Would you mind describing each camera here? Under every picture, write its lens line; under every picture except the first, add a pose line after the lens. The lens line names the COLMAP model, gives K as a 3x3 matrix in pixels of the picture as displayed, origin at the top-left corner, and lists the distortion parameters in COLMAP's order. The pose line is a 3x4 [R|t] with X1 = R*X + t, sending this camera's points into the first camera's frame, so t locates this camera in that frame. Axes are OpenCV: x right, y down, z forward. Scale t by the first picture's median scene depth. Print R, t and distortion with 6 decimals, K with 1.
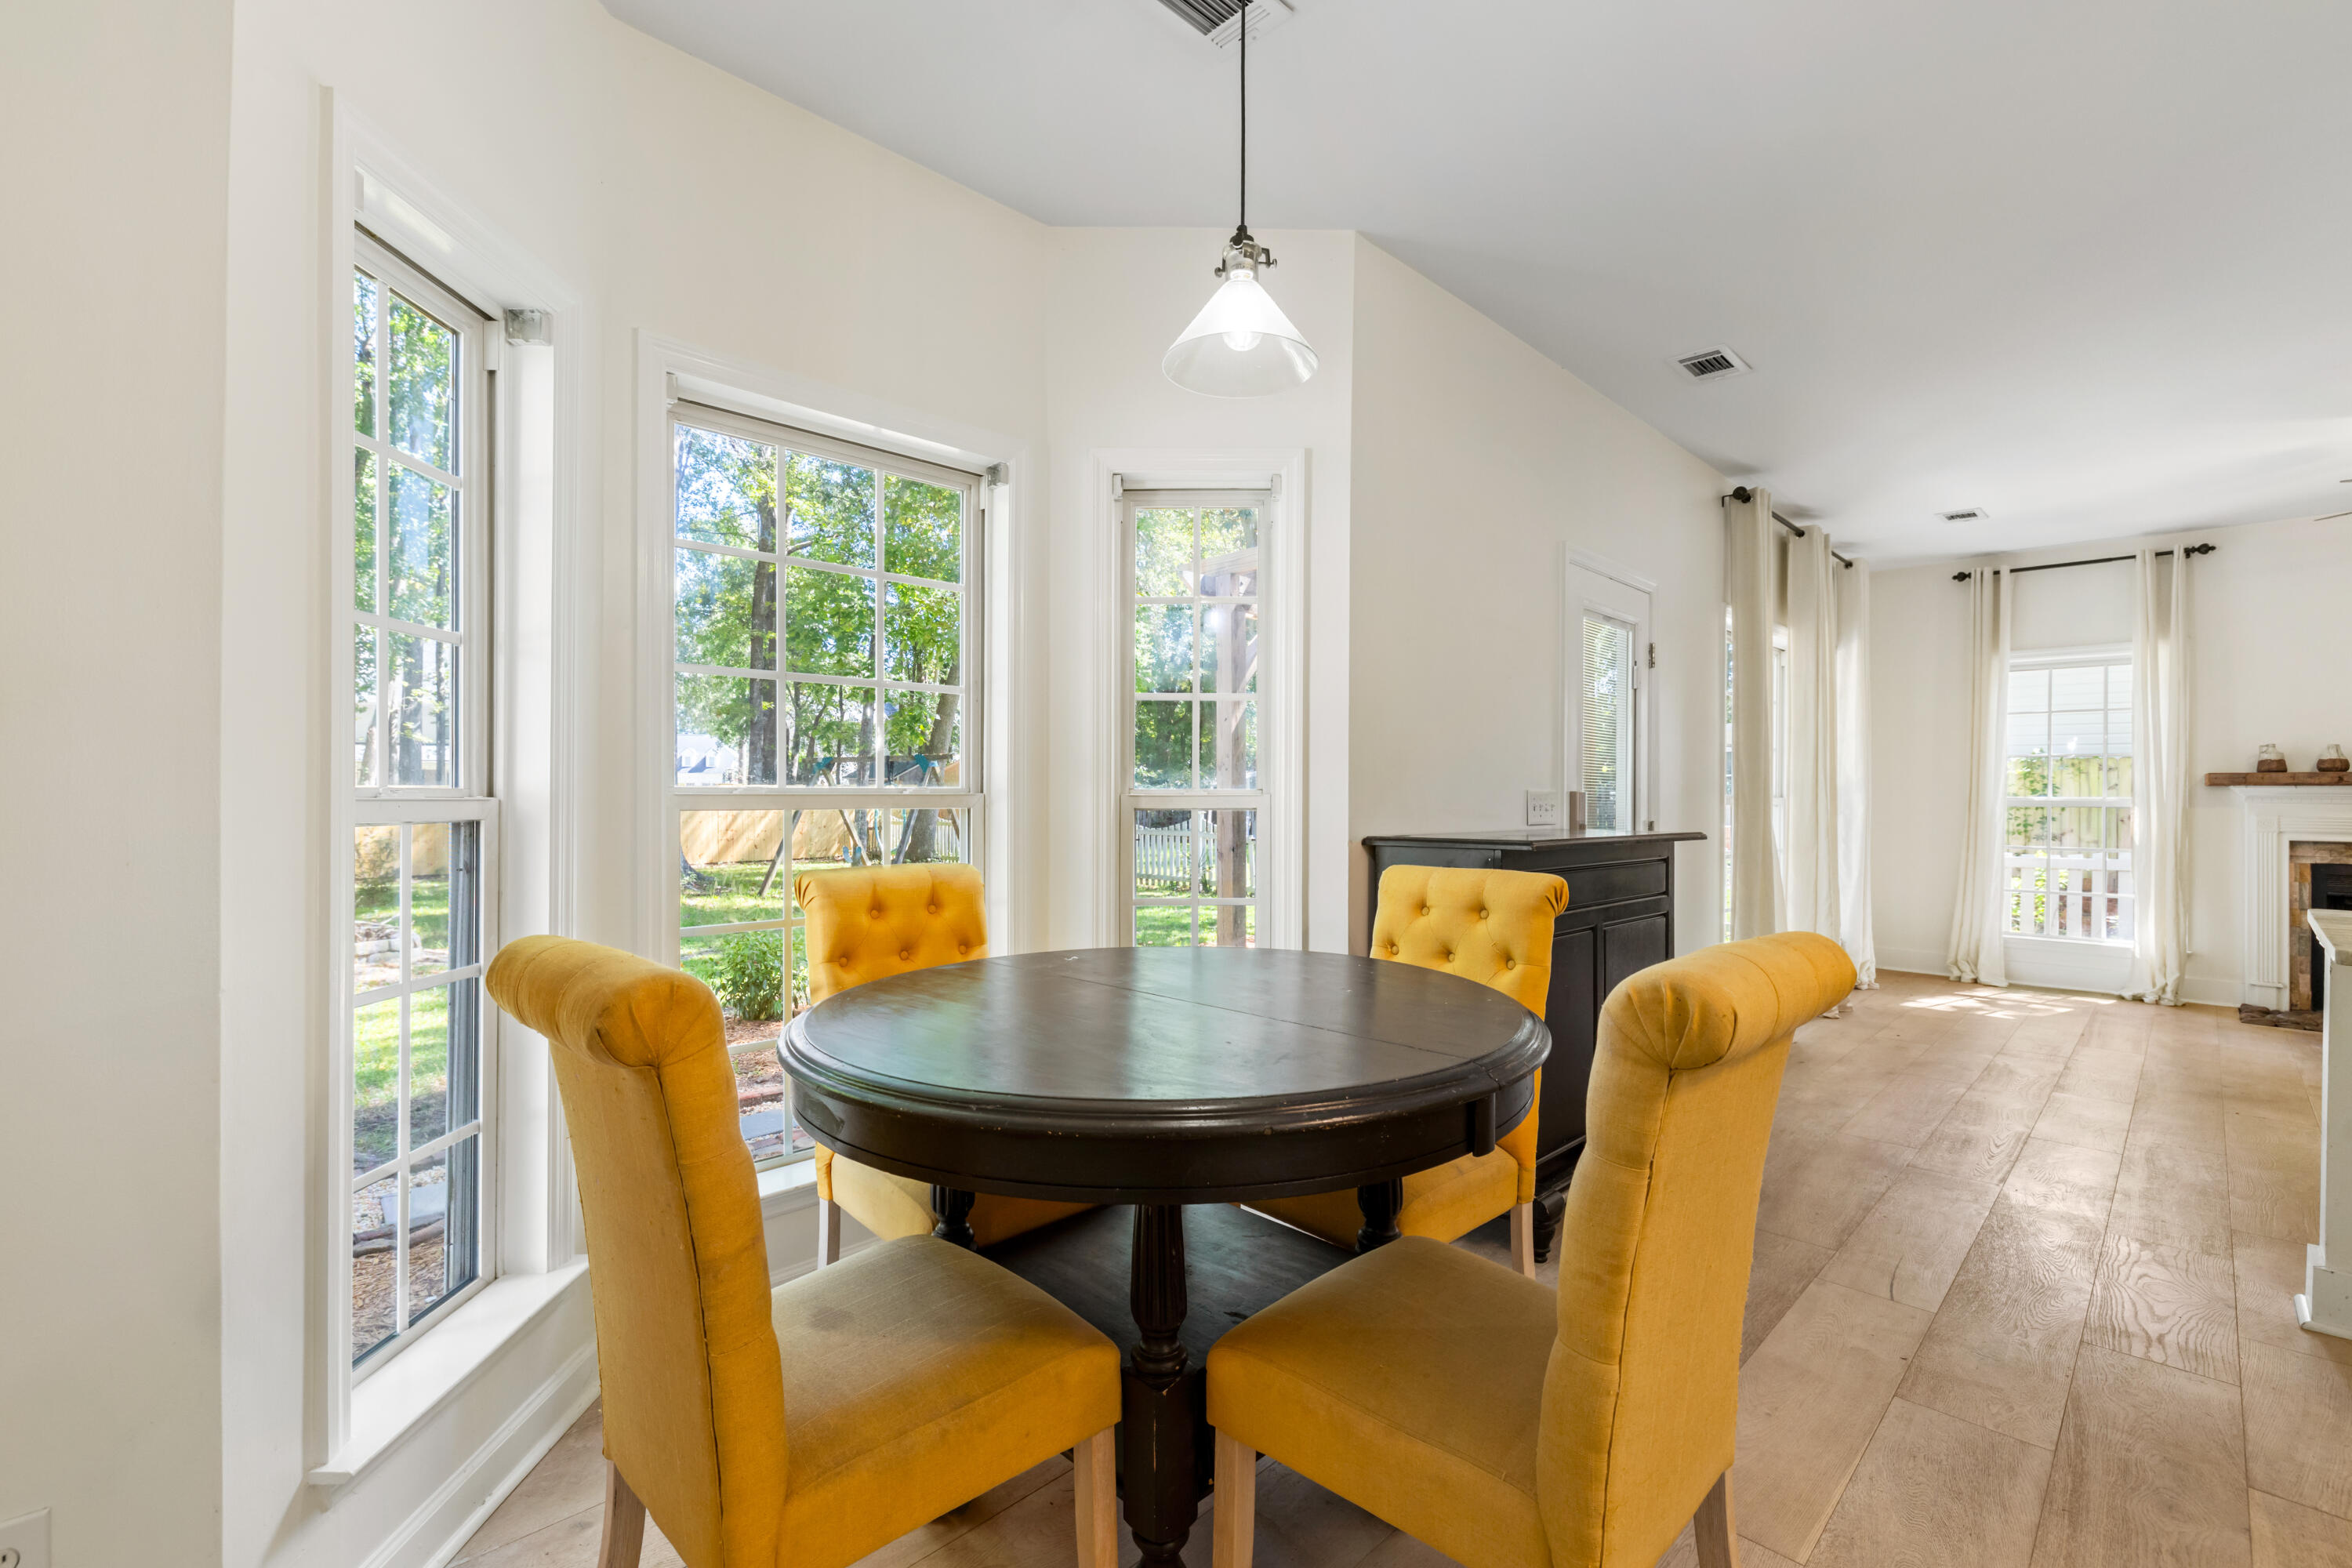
lens RADIAL K [[1032.1, 0, 1162.5], [0, 1032.1, 790.9], [0, 0, 1]] dist [-0.000136, -0.000316]
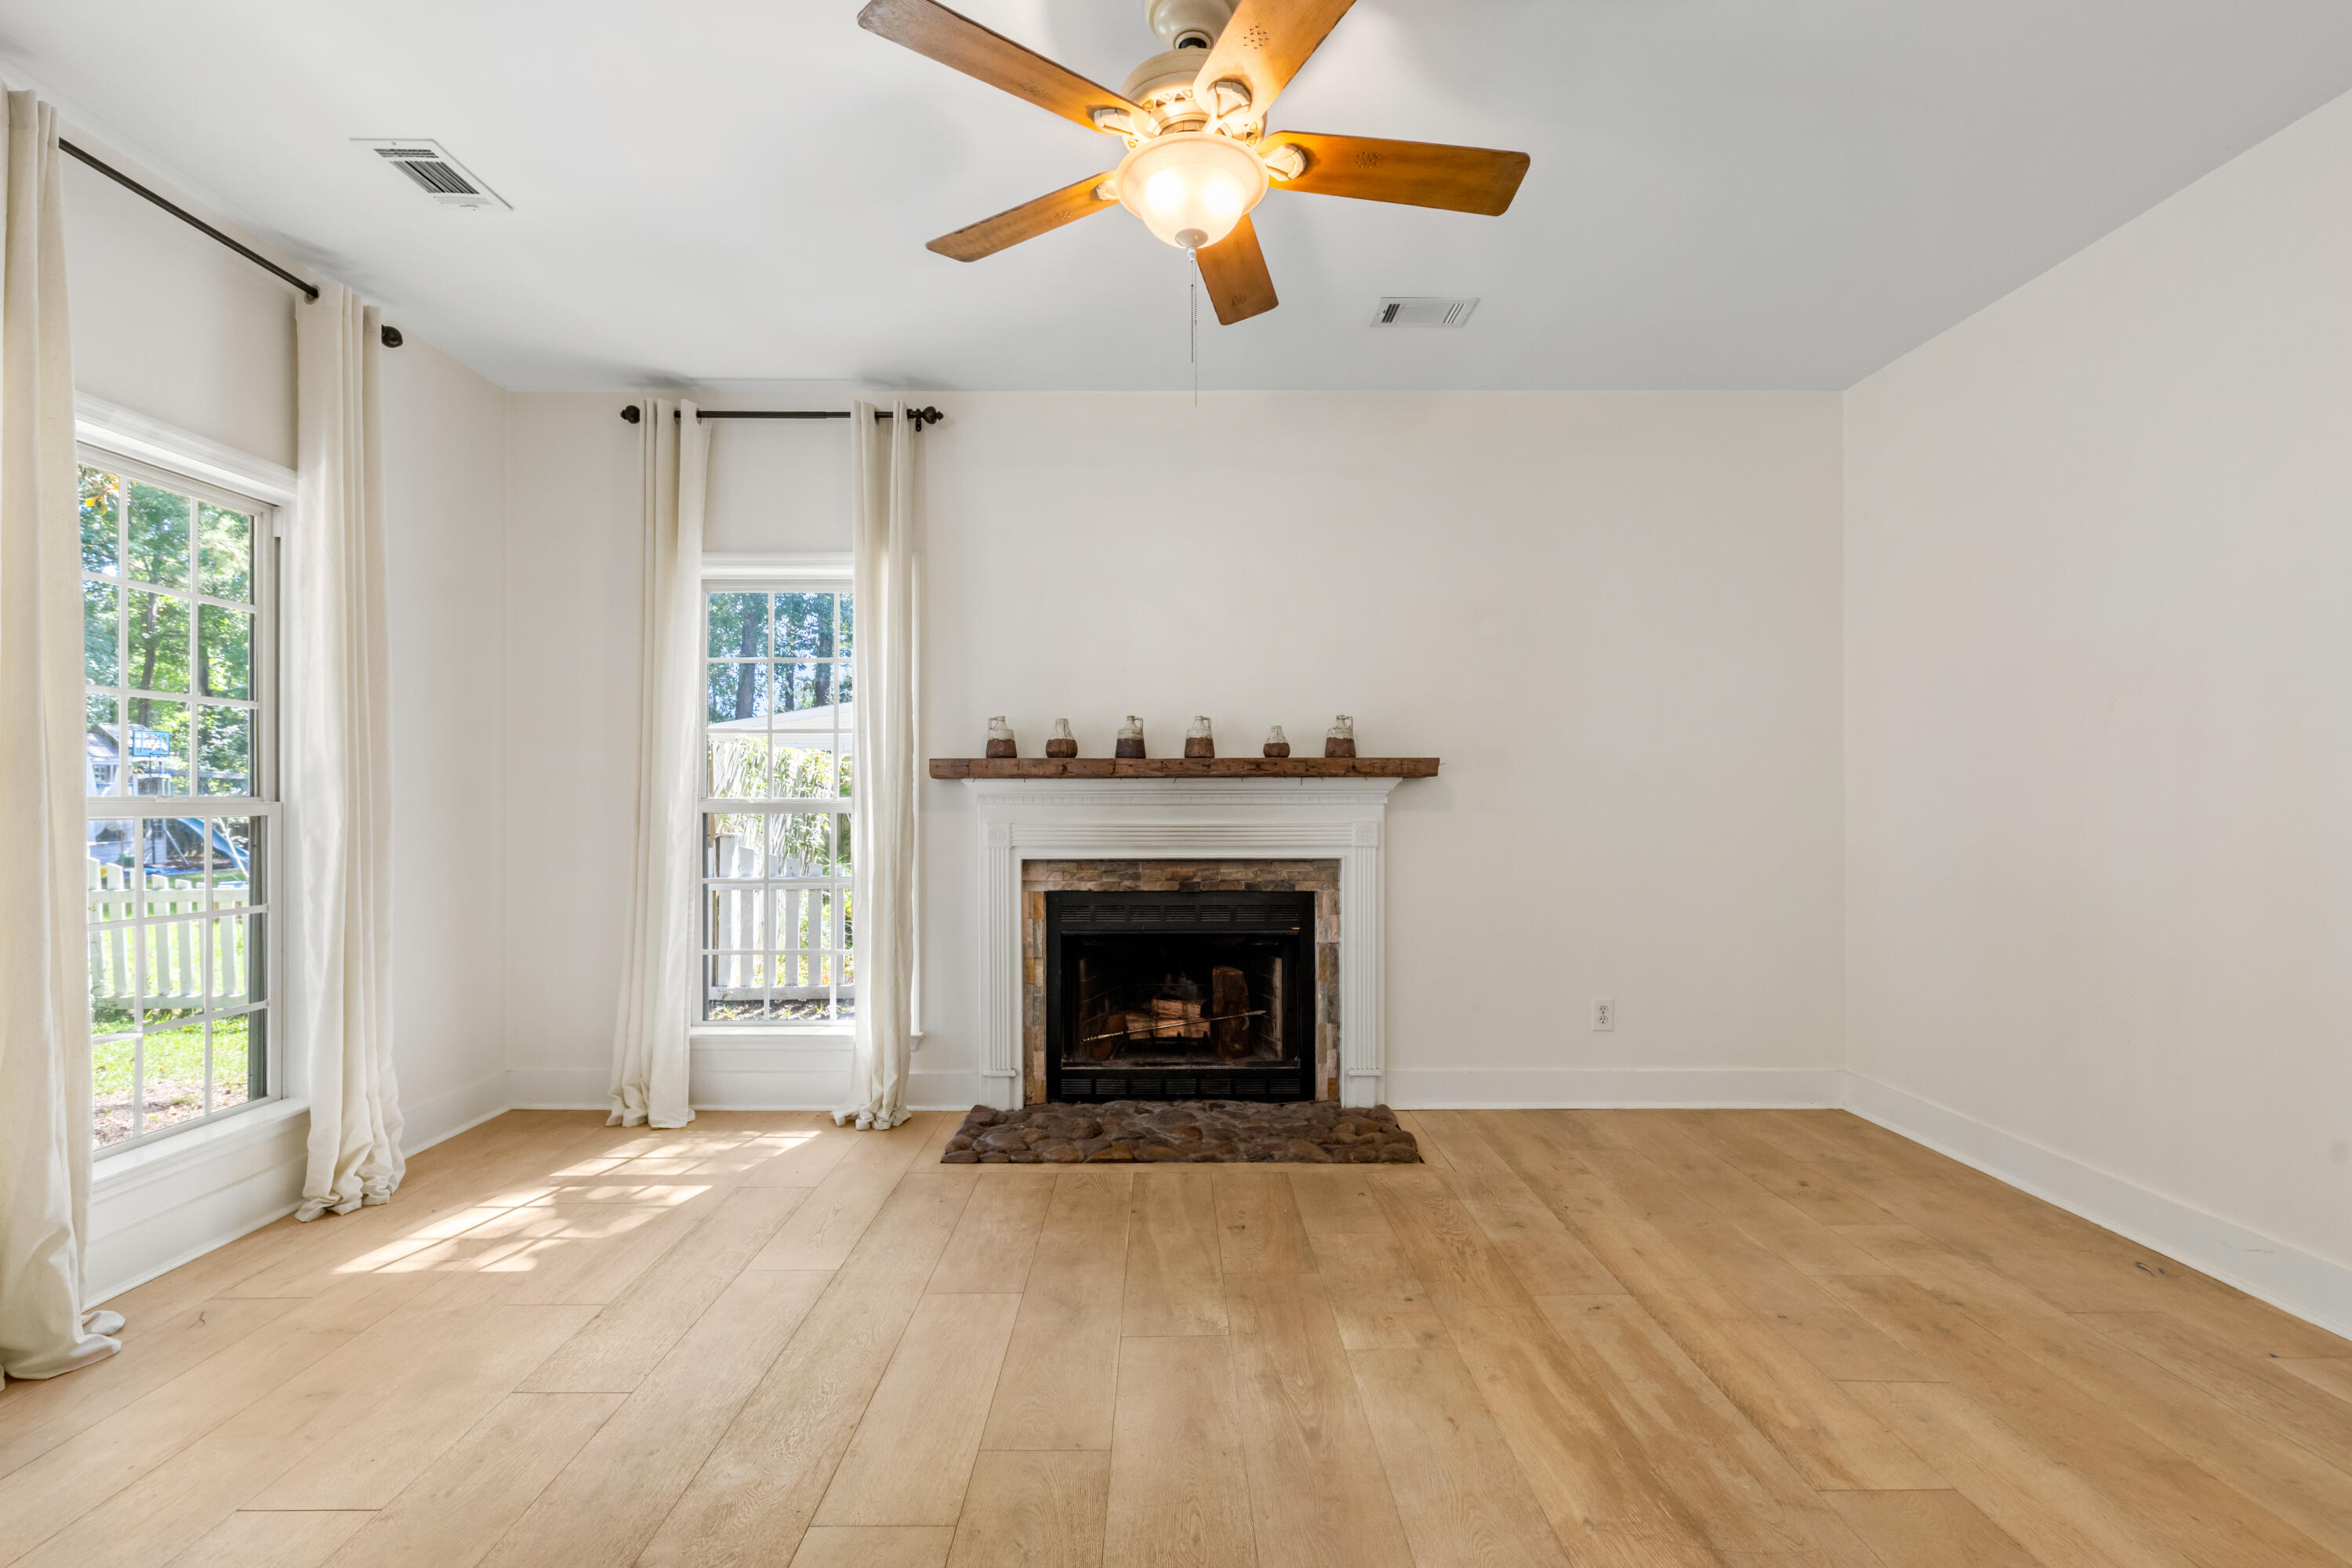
lens RADIAL K [[1032.1, 0, 1176.8], [0, 1032.1, 797.5], [0, 0, 1]] dist [-0.000136, -0.000316]
pose [[0.696171, -0.004756, 0.717860, 0.647803], [0.004472, 0.999987, 0.002289, 0.006135], [-0.717862, 0.001617, 0.696184, 0.433508]]
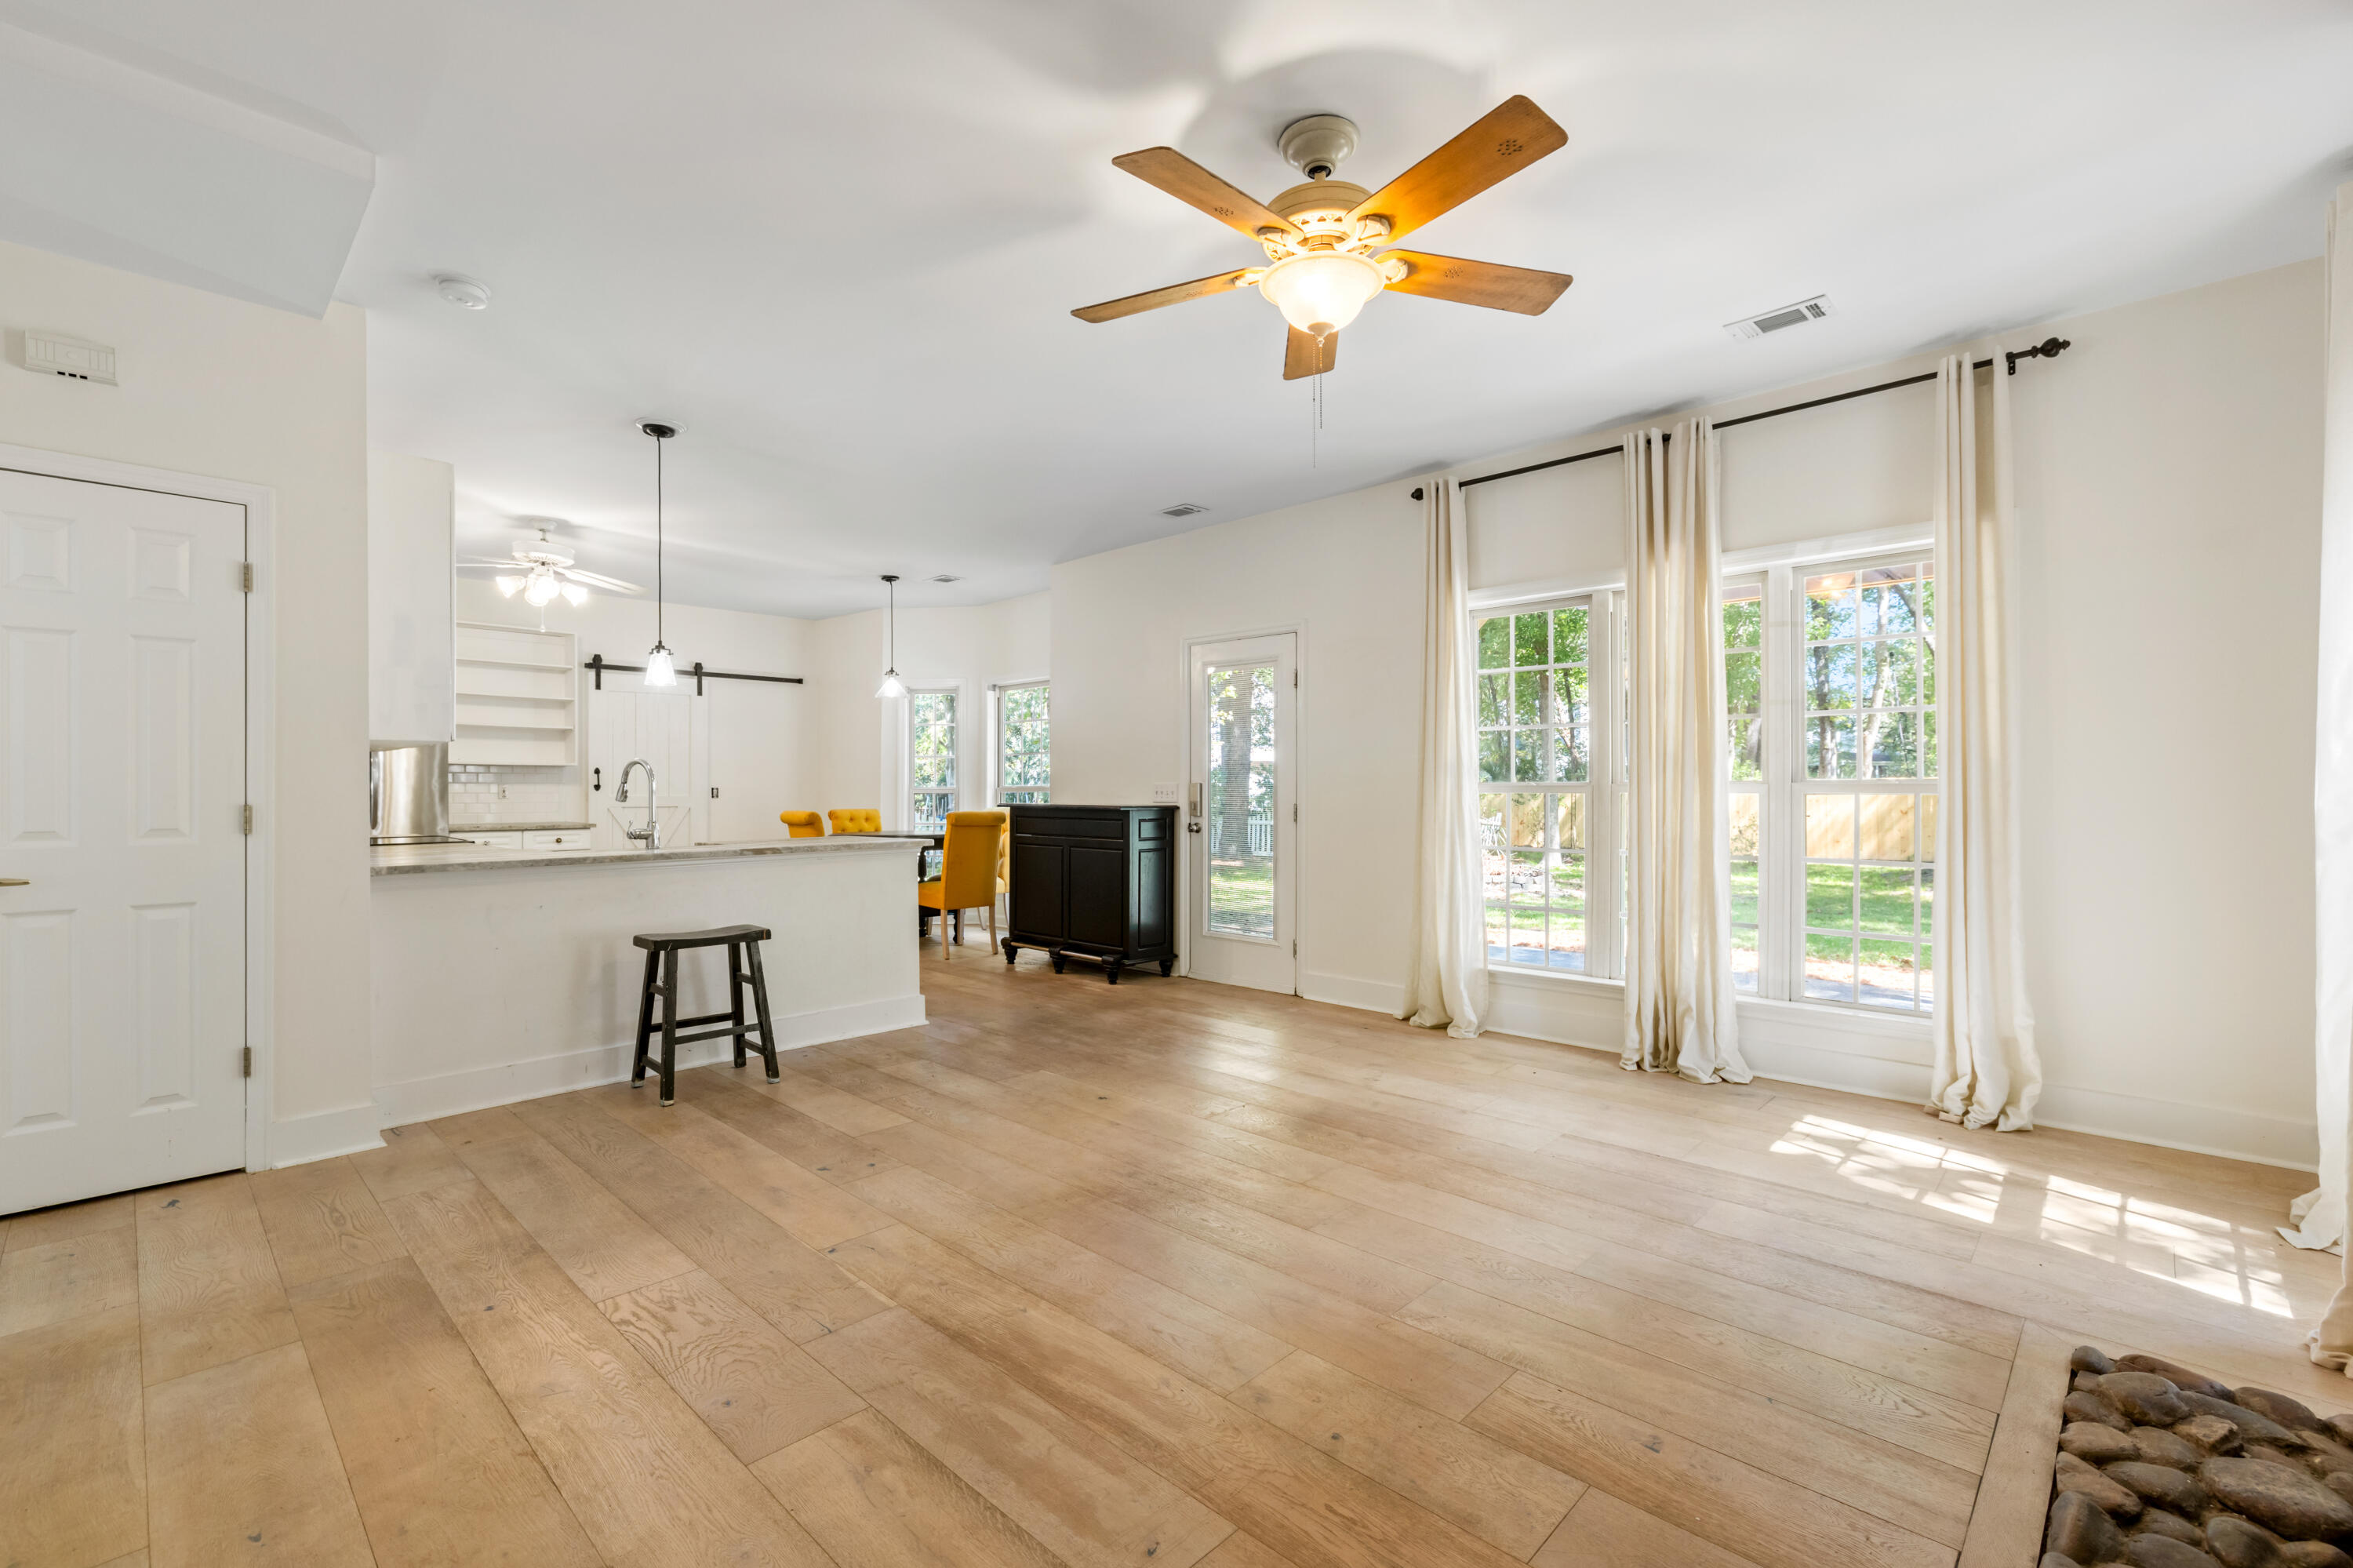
lens RADIAL K [[1032.6, 0, 1159.1], [0, 1032.6, 788.8], [0, 0, 1]] dist [-0.000136, -0.000316]
pose [[0.012562, -0.006304, -0.999901, 1.335261], [0.005297, 0.999967, -0.006238, 0.012447], [0.999907, -0.005218, 0.012595, 0.600868]]
